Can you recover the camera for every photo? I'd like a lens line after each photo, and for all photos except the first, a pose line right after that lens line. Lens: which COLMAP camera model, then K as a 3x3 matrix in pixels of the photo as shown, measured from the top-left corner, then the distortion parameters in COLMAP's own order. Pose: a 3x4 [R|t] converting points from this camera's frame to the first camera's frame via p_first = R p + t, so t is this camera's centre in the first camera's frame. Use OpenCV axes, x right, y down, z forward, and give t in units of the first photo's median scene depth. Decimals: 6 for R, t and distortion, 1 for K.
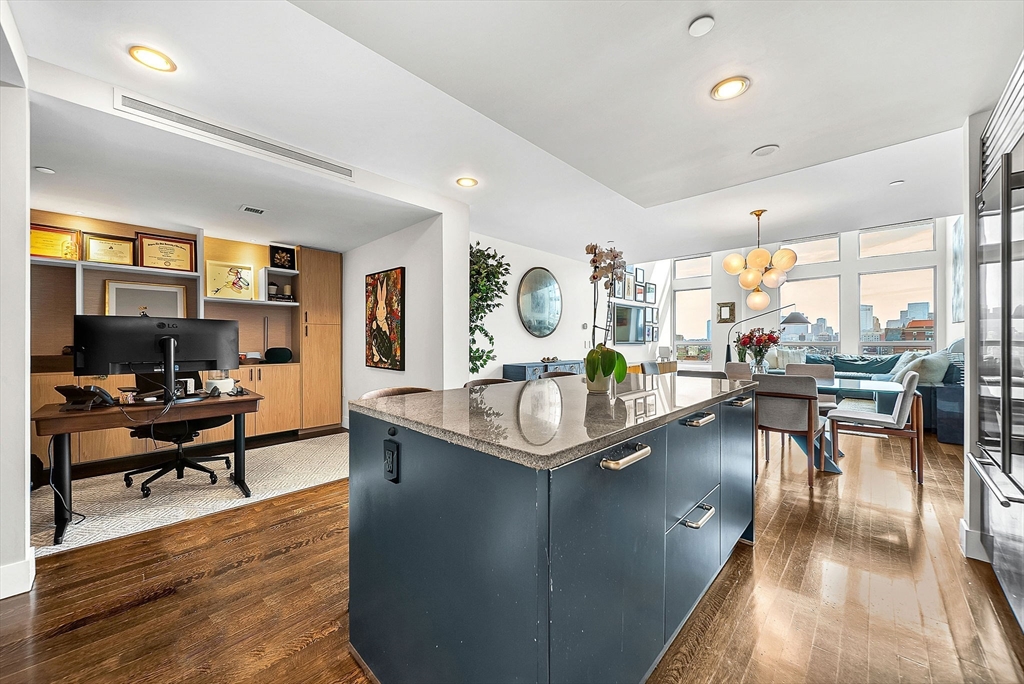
lens RADIAL K [[381.4, 0, 509.8], [0, 381.4, 339.4], [0, 0, 1]] dist [0.000629, 0.000013]
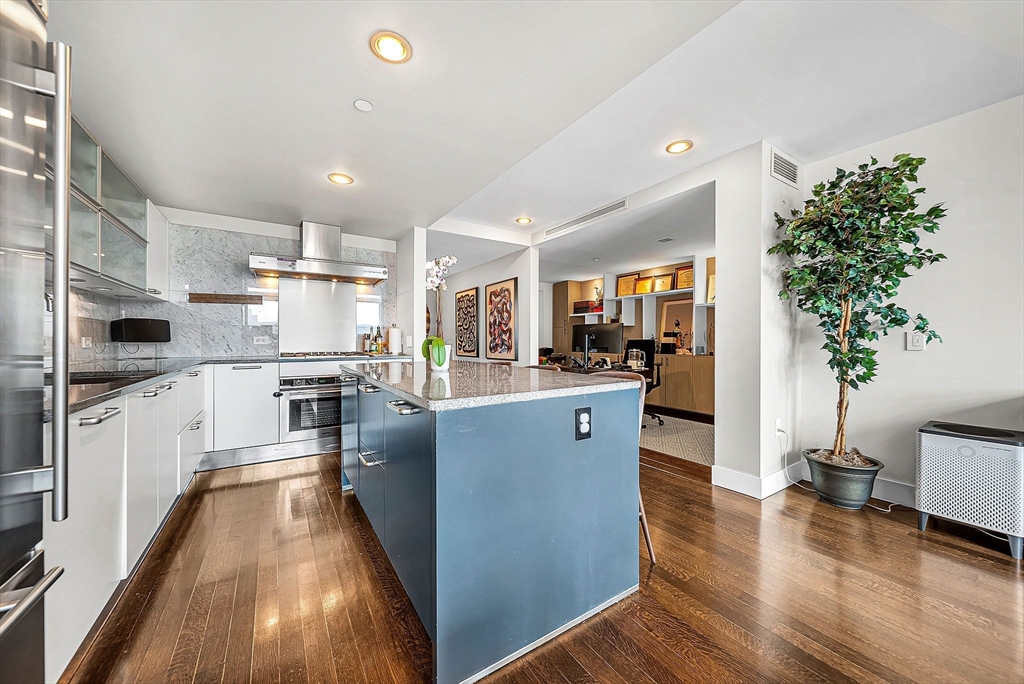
lens RADIAL K [[366.5, 0, 515.6], [0, 366.5, 339.9], [0, 0, 1]] dist [-0.000792, -0.000226]
pose [[-0.225807, -0.003288, -0.974167, 0.637874], [-0.001991, 0.999994, -0.002914, 0.020434], [0.974170, 0.001281, -0.225812, 0.689020]]
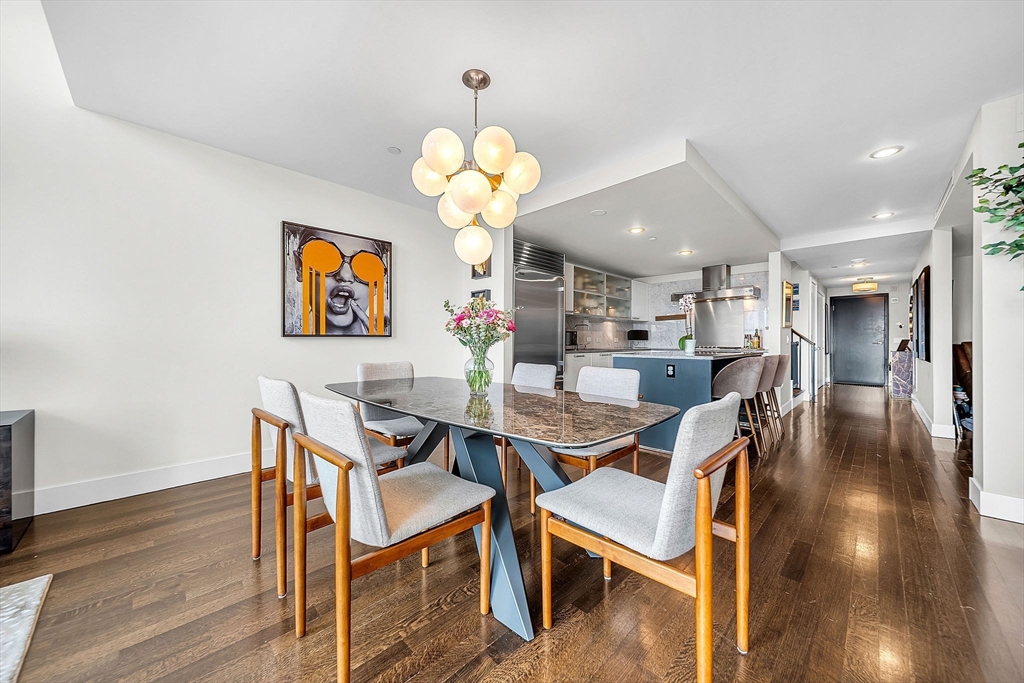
lens RADIAL K [[366.5, 0, 509.6], [0, 366.5, 339.1], [0, 0, 1]] dist [-0.000792, -0.000226]
pose [[-0.999859, -0.002438, 0.016621, 0.644710], [-0.002543, 0.999977, -0.006292, 0.032409], [-0.016605, -0.006334, -0.999842, 1.591465]]
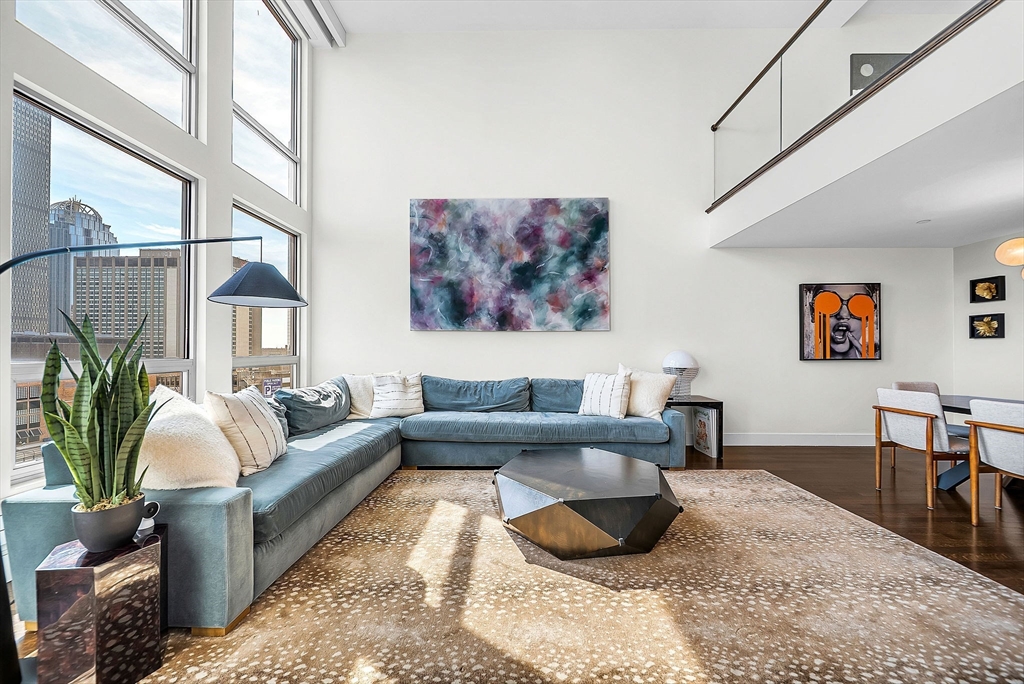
lens RADIAL K [[366.5, 0, 515.1], [0, 366.5, 348.9], [0, 0, 1]] dist [-0.000792, -0.000226]
pose [[-0.695187, 0.006209, 0.718802, 0.949567], [0.001250, 0.999972, -0.007429, -0.007432], [-0.718828, -0.004266, -0.695175, 2.320965]]
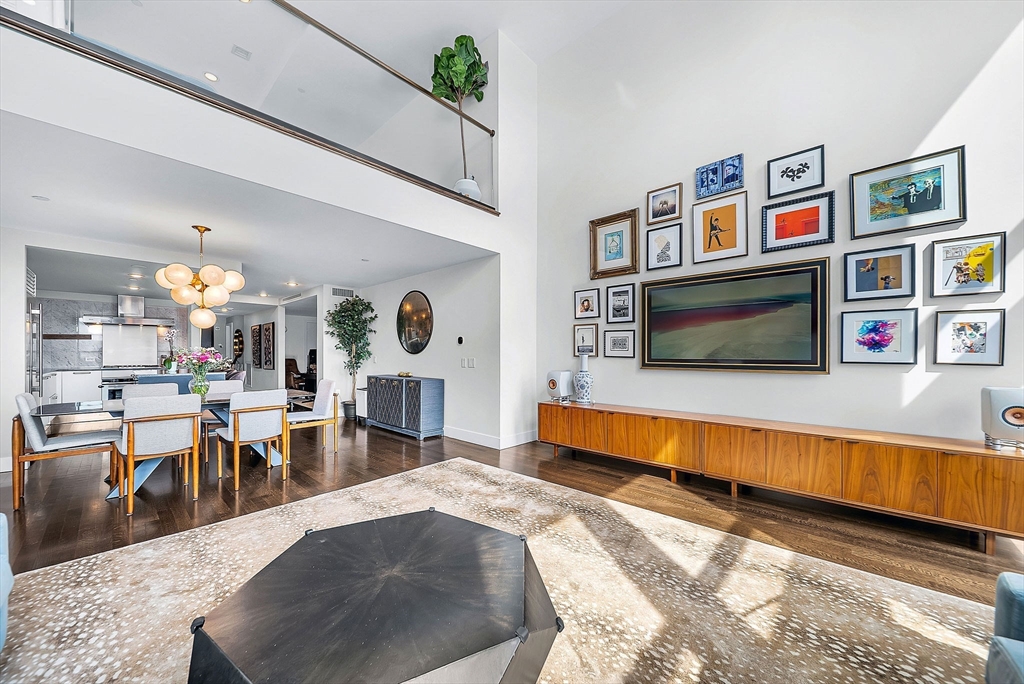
lens RADIAL K [[366.5, 0, 513.2], [0, 366.5, 348.9], [0, 0, 1]] dist [-0.000792, -0.000226]
pose [[0.030499, -0.008247, -0.999501, 1.740304], [0.000087, 0.999966, -0.008249, -0.015863], [0.999535, 0.000165, 0.030499, 1.873444]]
